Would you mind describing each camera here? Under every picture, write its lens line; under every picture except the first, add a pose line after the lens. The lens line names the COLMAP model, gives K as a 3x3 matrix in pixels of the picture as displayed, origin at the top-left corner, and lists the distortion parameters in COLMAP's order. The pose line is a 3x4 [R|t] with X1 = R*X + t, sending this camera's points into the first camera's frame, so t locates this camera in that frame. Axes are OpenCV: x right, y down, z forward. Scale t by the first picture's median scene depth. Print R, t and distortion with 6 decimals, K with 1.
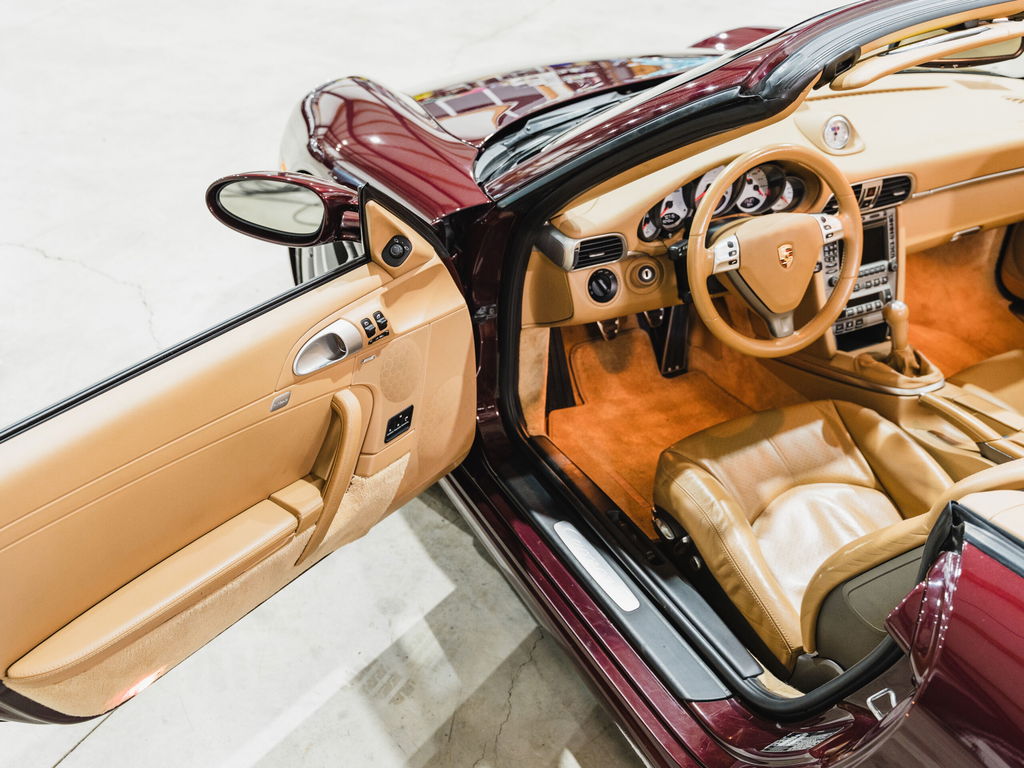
lens RADIAL K [[1134.4, 0, 510.5], [0, 1134.4, 385.0], [0, 0, 1]] dist [0.007716, 0.000000]
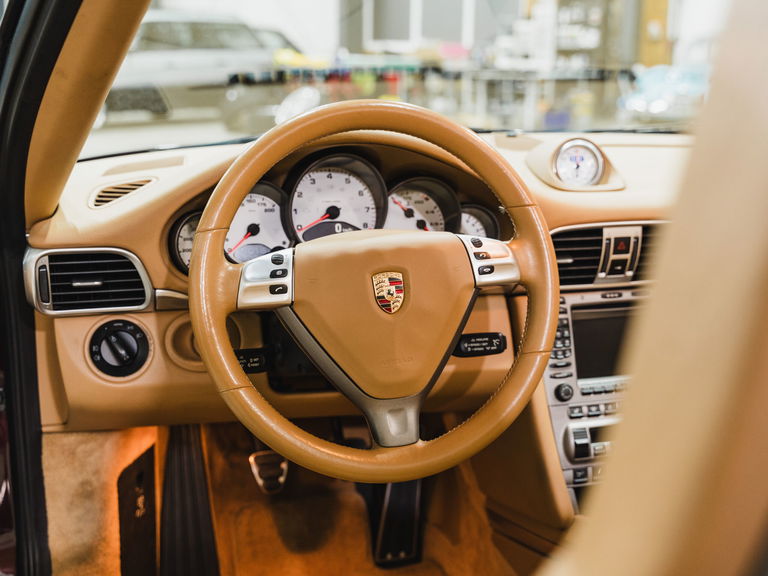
lens RADIAL K [[1072.8, 0, 384.5], [0, 1072.8, 286.9], [0, 0, 1]] dist [0.028629, 0.000000]
pose [[0.983237, 0.038321, -0.178259, 0.315022], [-0.094277, 0.943680, -0.317143, 0.047519], [0.156066, 0.328633, 0.931474, 0.483194]]
